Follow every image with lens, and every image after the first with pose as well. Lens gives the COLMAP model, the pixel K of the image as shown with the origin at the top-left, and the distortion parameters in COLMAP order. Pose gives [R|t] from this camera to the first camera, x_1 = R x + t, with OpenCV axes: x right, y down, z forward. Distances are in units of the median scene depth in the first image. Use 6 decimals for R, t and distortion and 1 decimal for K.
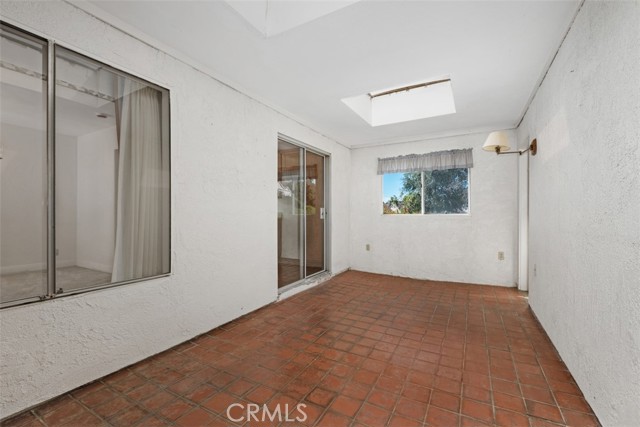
lens RADIAL K [[275.0, 0, 321.3], [0, 275.0, 214.8], [0, 0, 1]] dist [0.000818, -0.003152]
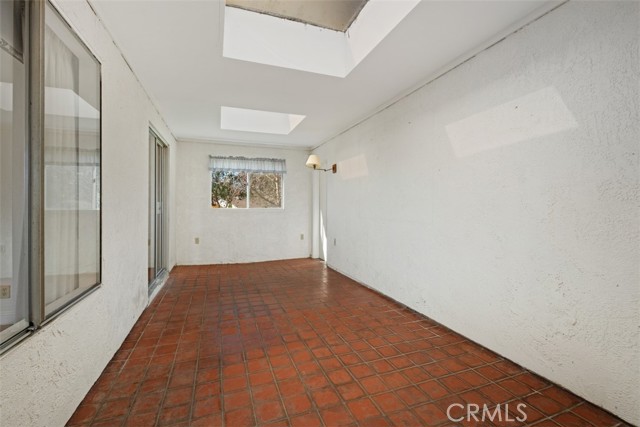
lens RADIAL K [[275.0, 0, 322.1], [0, 275.0, 207.8], [0, 0, 1]] dist [0.000818, -0.003152]
pose [[0.655344, -0.000030, 0.755331, -0.369167], [-0.001947, 0.999997, 0.001729, -0.007831], [-0.755328, -0.002604, 0.655341, -0.025788]]
